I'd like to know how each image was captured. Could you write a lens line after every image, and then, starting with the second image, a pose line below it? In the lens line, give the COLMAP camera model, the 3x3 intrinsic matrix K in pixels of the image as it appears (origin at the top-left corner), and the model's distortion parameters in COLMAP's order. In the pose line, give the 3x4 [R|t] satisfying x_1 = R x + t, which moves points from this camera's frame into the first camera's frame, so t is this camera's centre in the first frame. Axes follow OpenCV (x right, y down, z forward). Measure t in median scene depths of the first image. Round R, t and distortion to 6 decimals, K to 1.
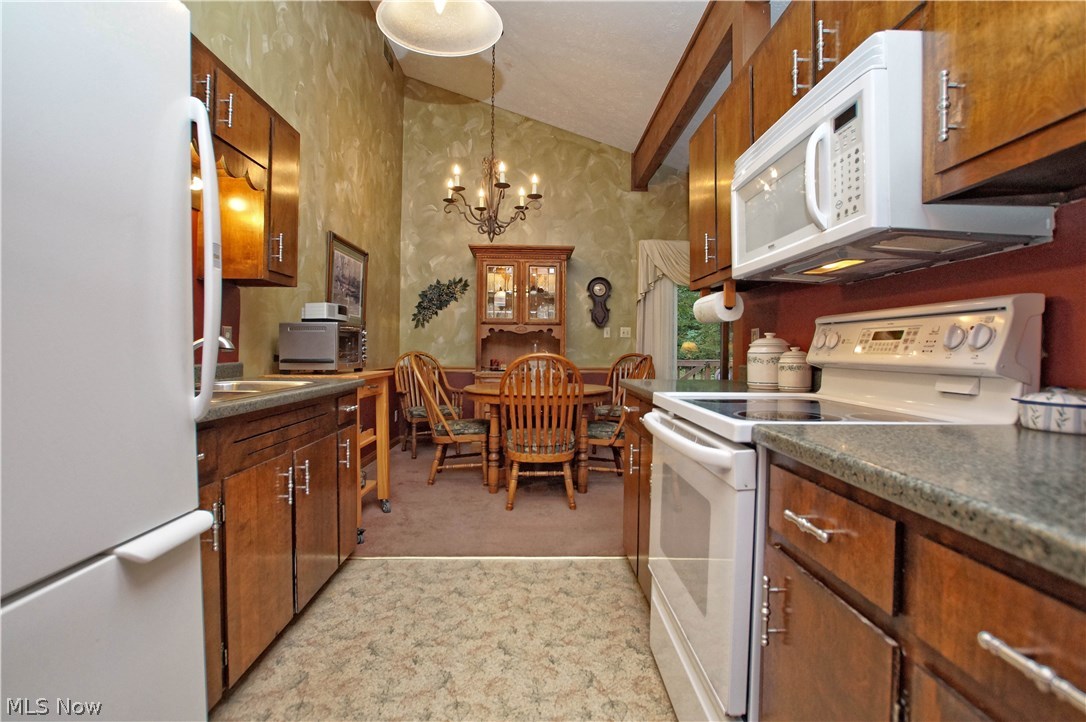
lens RADIAL K [[523.5, 0, 543.0], [0, 523.5, 361.0], [0, 0, 1]] dist [-0.071774, 0.034819]
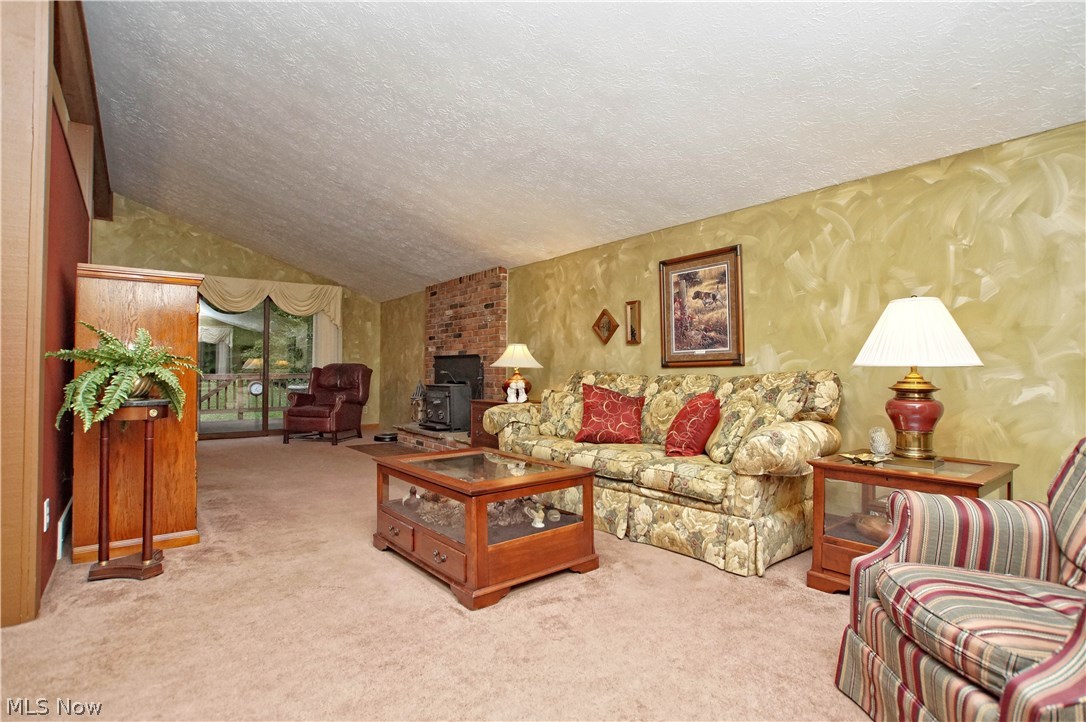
lens RADIAL K [[523.5, 0, 543.0], [0, 523.5, 361.0], [0, 0, 1]] dist [-0.071774, 0.034819]
pose [[0.798692, 0.003207, 0.601732, 0.289464], [0.023728, 0.999040, -0.036820, 0.037556], [-0.601272, 0.043686, 0.797849, -0.420793]]
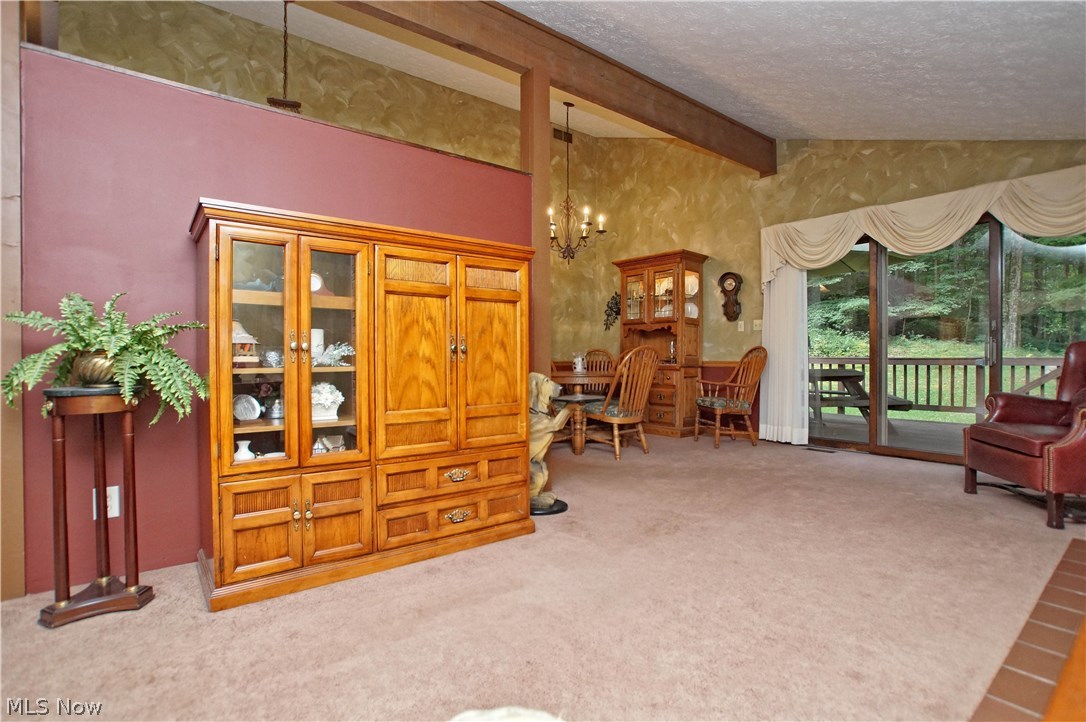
lens RADIAL K [[523.5, 0, 543.0], [0, 523.5, 361.0], [0, 0, 1]] dist [-0.071774, 0.034819]
pose [[0.601243, -0.003971, -0.799056, 0.690533], [-0.006040, 0.999937, -0.009513, 0.024082], [0.799043, 0.010546, 0.601181, 0.105145]]
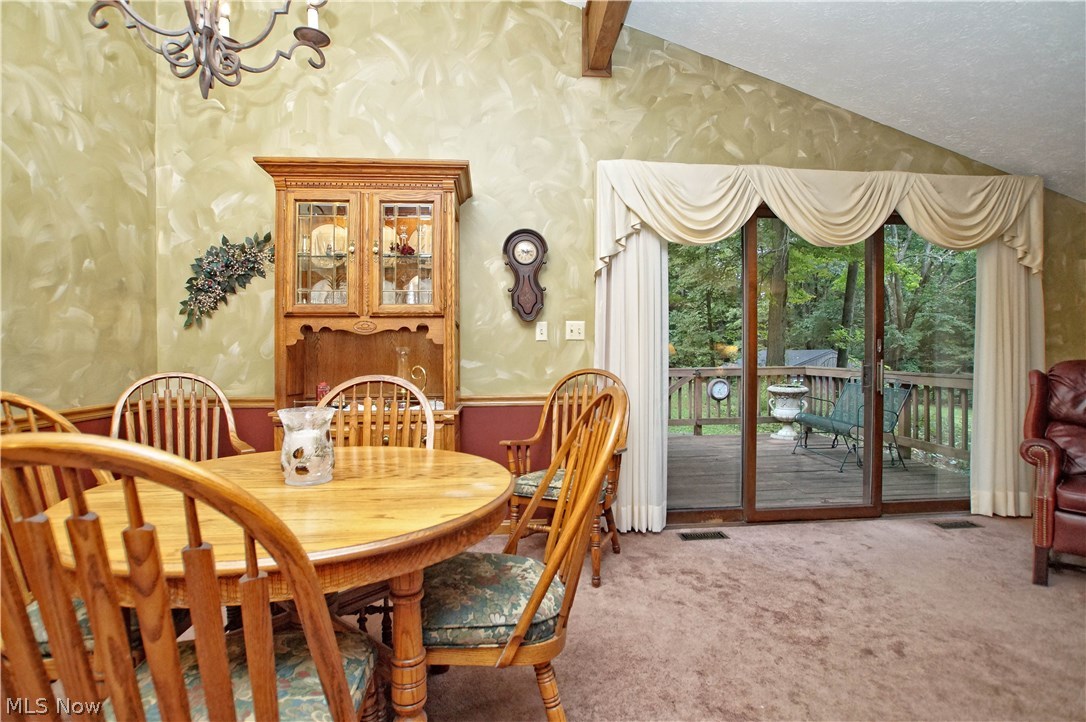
lens RADIAL K [[523.5, 0, 543.0], [0, 523.5, 361.0], [0, 0, 1]] dist [-0.071774, 0.034819]
pose [[0.998460, -0.014113, 0.053651, 0.094642], [0.014224, 0.999897, -0.001677, -0.022488], [-0.053622, 0.002437, 0.998558, 0.455183]]
